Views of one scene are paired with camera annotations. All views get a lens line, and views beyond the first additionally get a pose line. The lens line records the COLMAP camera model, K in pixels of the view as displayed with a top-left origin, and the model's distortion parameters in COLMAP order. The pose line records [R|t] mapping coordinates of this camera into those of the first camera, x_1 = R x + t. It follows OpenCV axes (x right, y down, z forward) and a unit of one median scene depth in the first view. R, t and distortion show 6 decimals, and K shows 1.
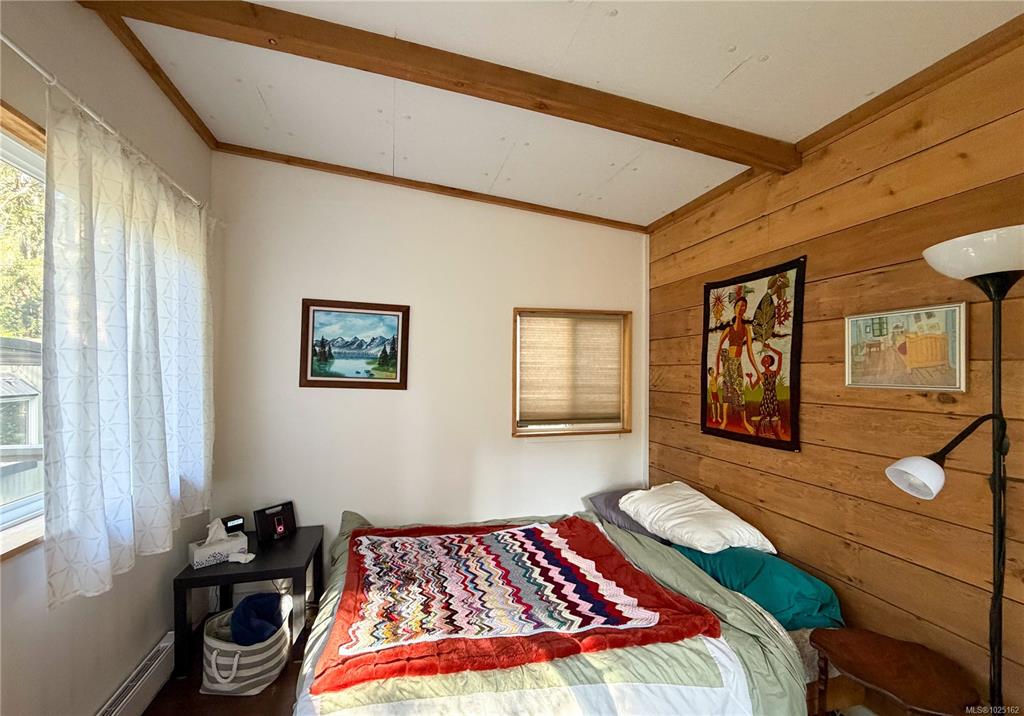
lens RADIAL K [[416.3, 0, 509.9], [0, 416.3, 374.5], [0, 0, 1]] dist [0.000481, 0.000035]
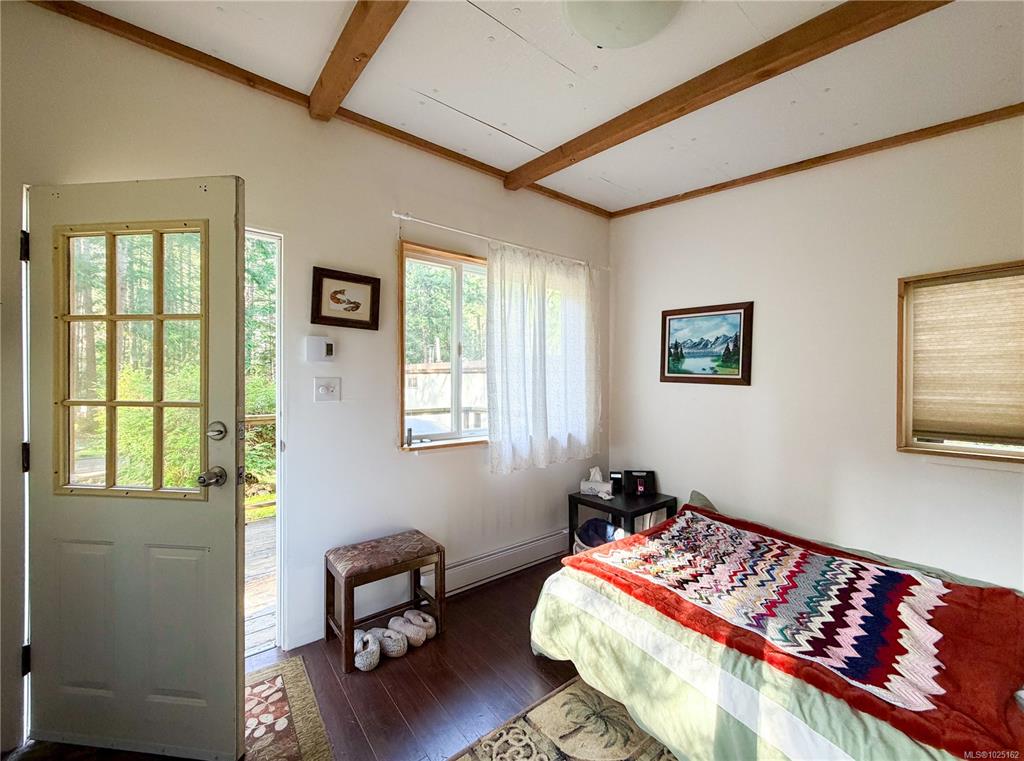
lens RADIAL K [[411.4, 0, 512.0], [0, 411.4, 380.5], [0, 0, 1]] dist [0.000376, 0.000069]
pose [[0.437242, -0.000158, -0.899344, 0.447308], [-0.002062, 0.999997, -0.001178, 0.030479], [0.899342, 0.002370, 0.437240, 0.059840]]
